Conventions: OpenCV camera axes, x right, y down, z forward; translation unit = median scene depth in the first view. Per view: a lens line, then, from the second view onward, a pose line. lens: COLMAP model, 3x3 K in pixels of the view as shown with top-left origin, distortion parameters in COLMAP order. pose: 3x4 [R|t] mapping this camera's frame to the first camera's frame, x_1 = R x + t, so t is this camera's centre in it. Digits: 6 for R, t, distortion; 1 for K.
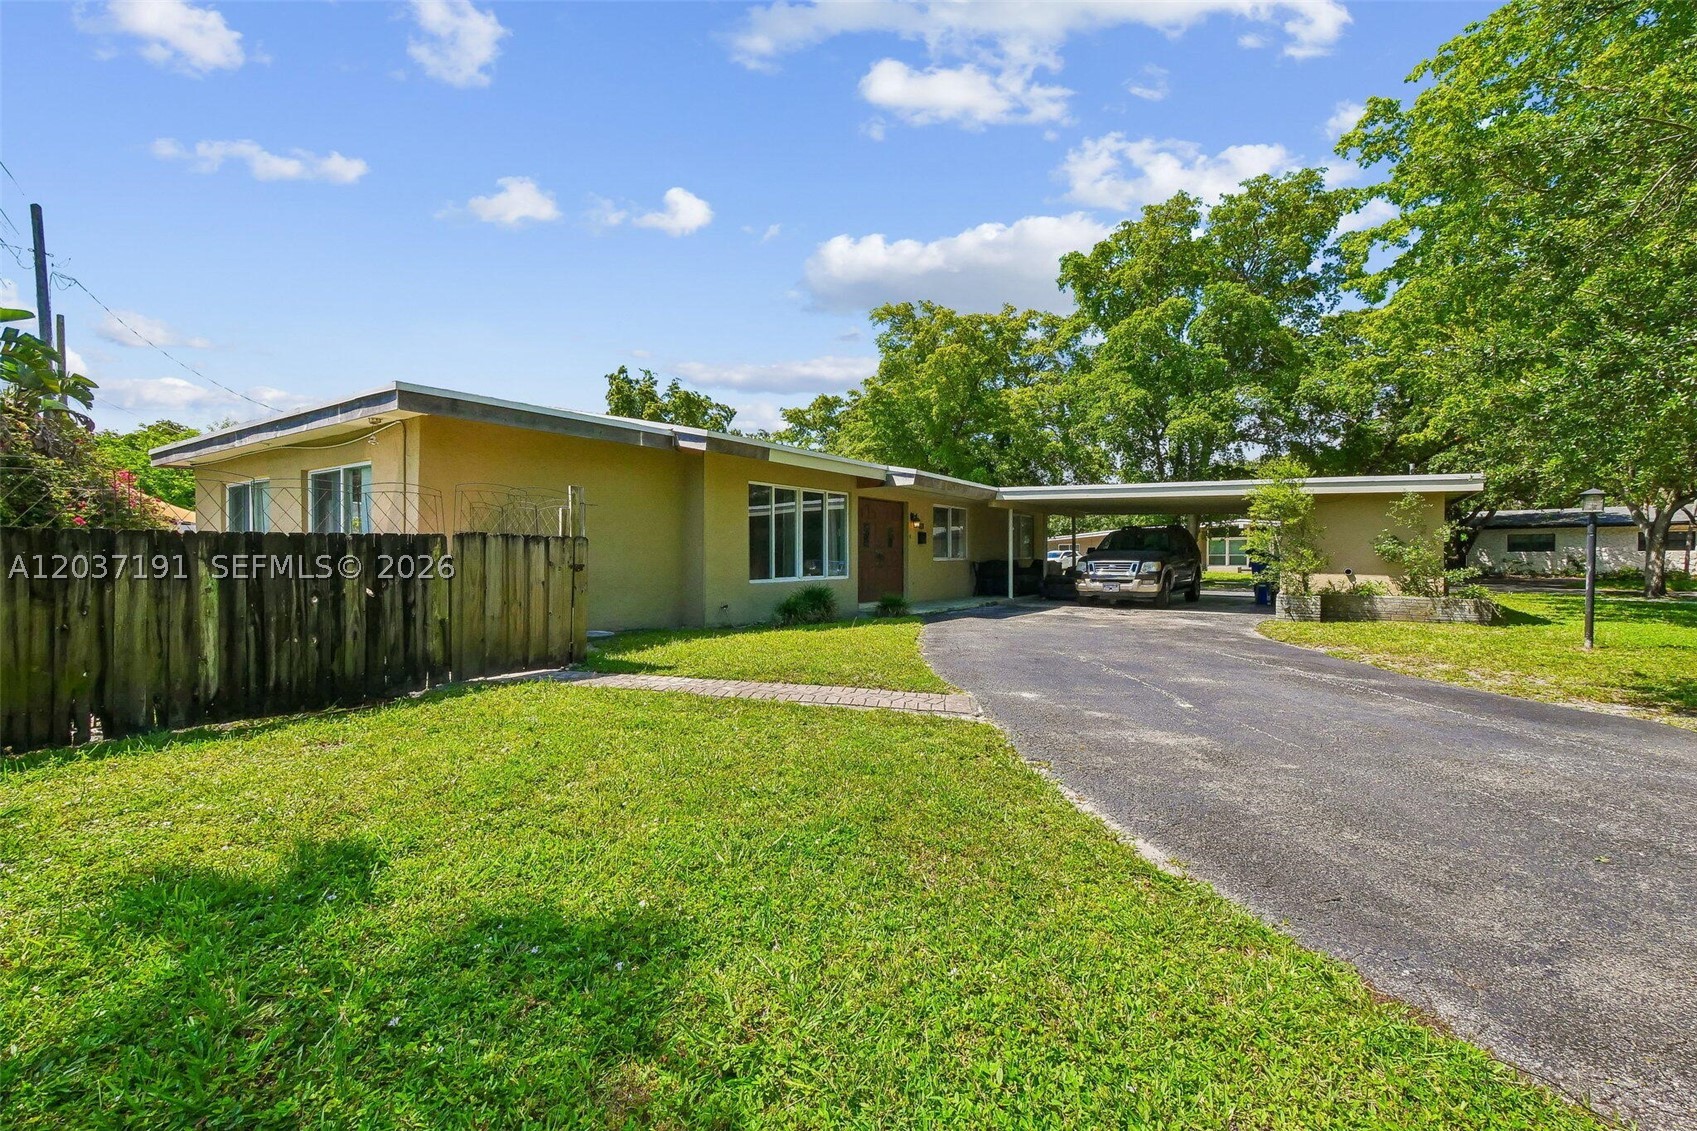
lens RADIAL K [[728.0, 0, 848.5], [0, 728.0, 565.5], [0, 0, 1]] dist [0.000458, 0.000024]
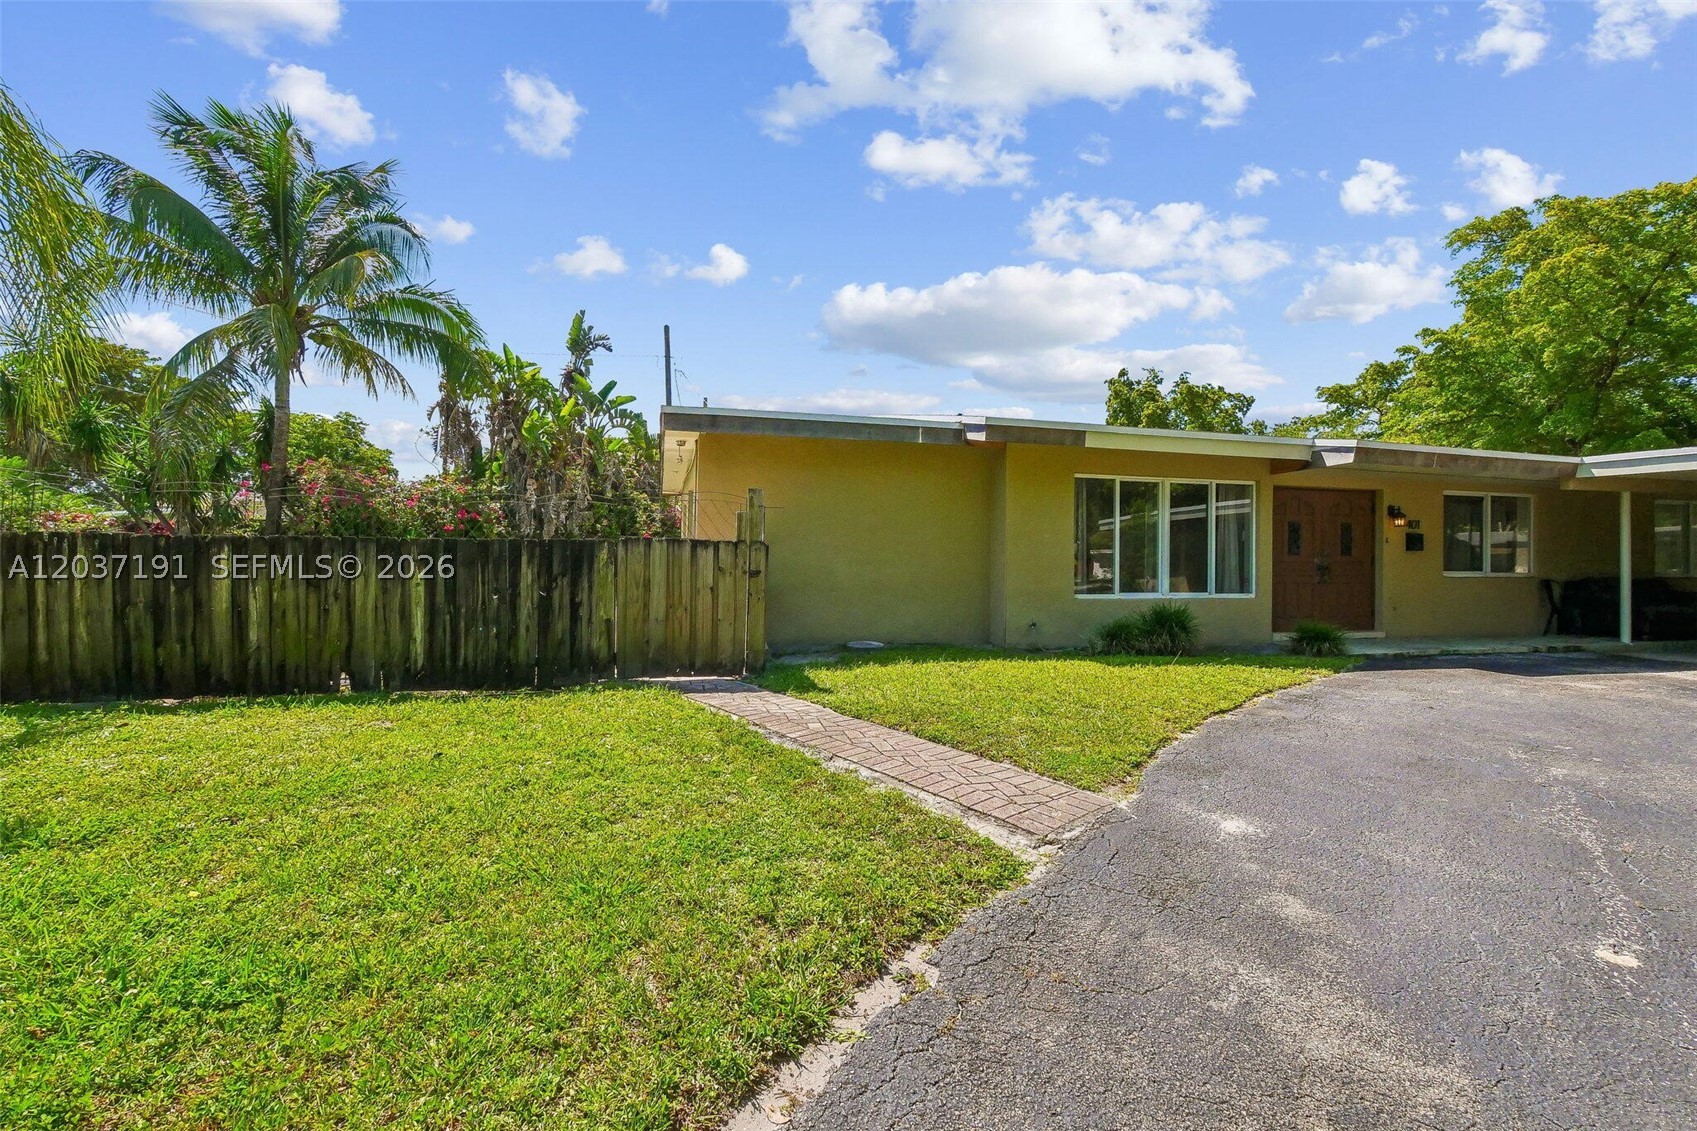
lens RADIAL K [[719.2, 0, 848.5], [0, 719.2, 565.5], [0, 0, 1]] dist [0.000342, -0.000513]
pose [[0.751721, 0.010526, -0.659397, 0.187275], [-0.019607, 0.999787, -0.006394, -0.002377], [0.659189, 0.017735, 0.751768, 0.201082]]
